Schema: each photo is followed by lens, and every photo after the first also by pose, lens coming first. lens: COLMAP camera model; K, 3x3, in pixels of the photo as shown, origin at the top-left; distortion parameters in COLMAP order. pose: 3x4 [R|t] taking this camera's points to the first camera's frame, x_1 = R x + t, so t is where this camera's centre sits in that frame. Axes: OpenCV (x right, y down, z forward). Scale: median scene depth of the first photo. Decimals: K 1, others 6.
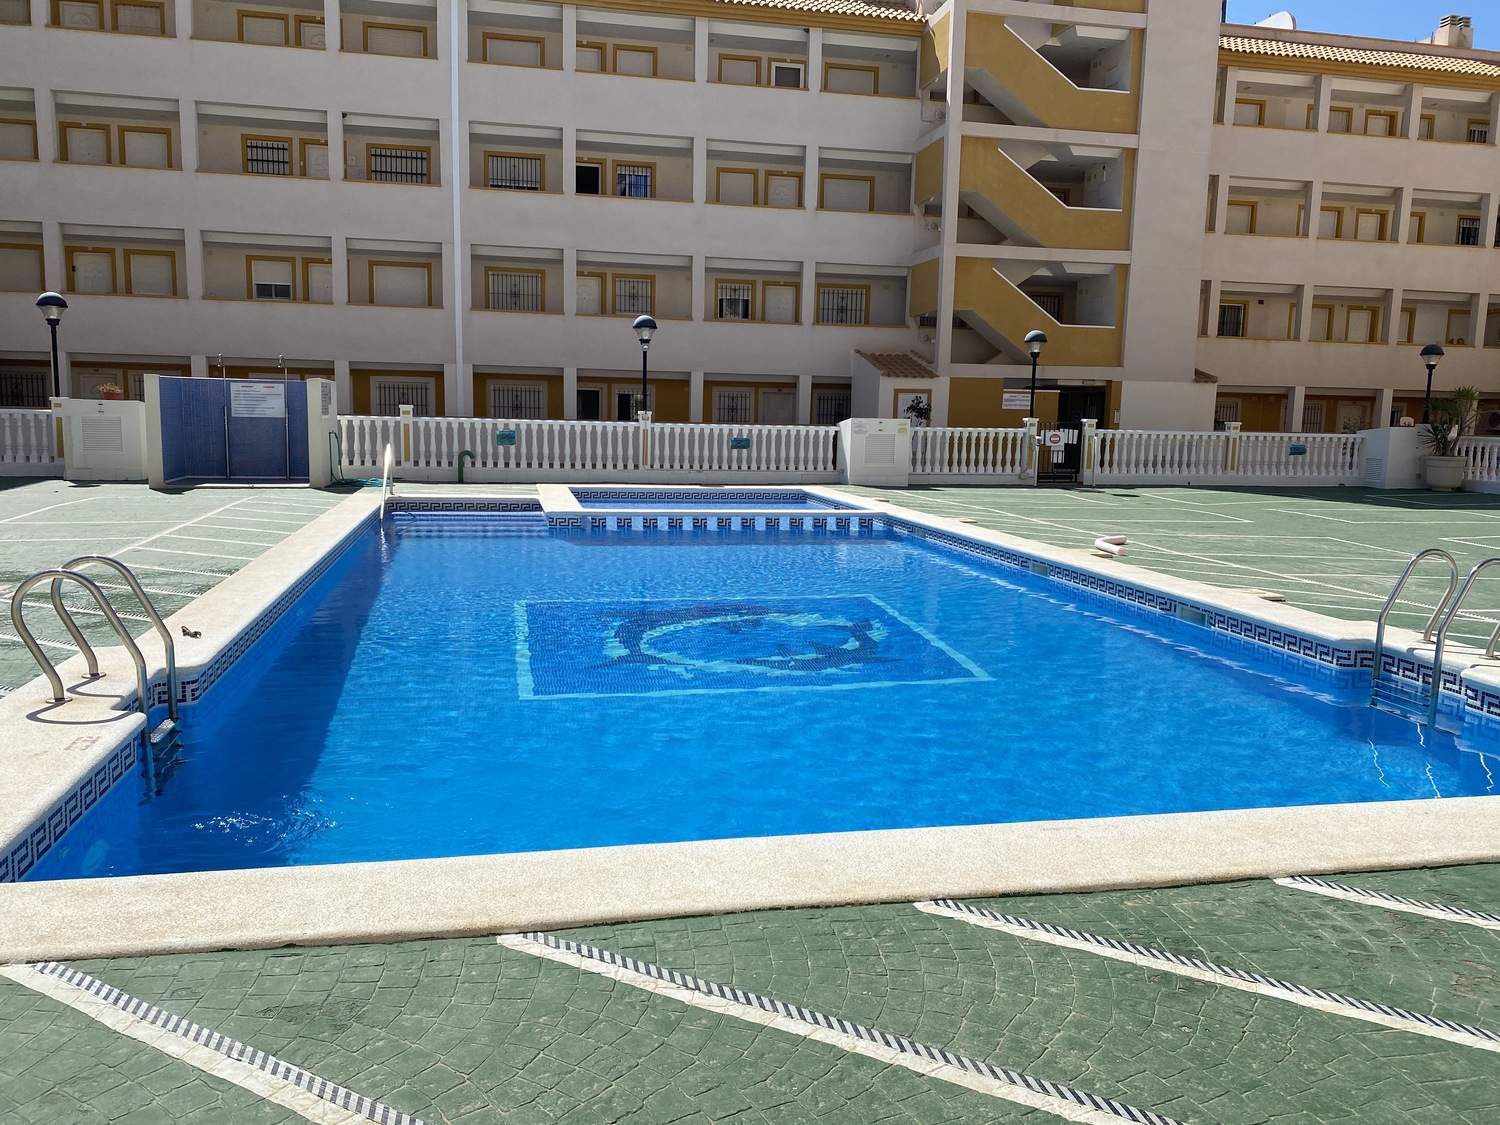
lens RADIAL K [[1140.7, 0, 751.5], [0, 1140.7, 555.0], [0, 0, 1]] dist [-0.001170, -0.018219]
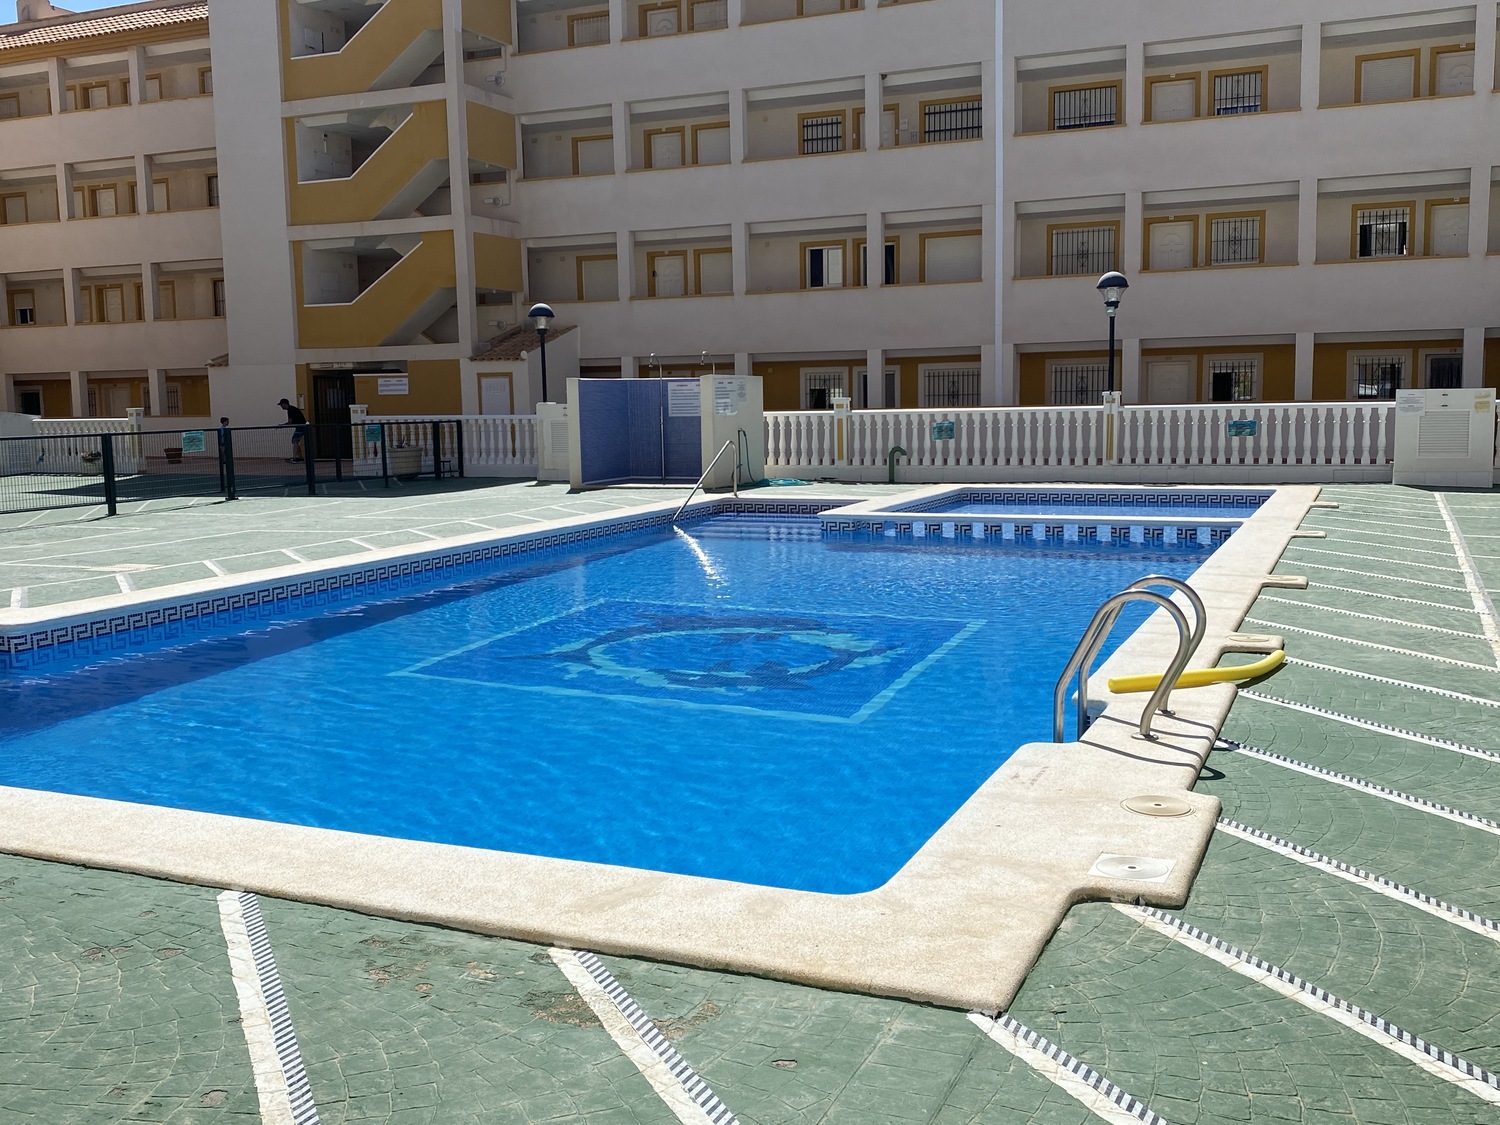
lens RADIAL K [[1399.6, 0, 749.9], [0, 1399.6, 569.8], [0, 0, 1]] dist [0.003719, 0.000000]
pose [[0.802190, 0.032344, -0.596192, 0.287765], [-0.034475, 0.999375, 0.007831, -0.000648], [0.596073, 0.014272, 0.802803, 0.063477]]
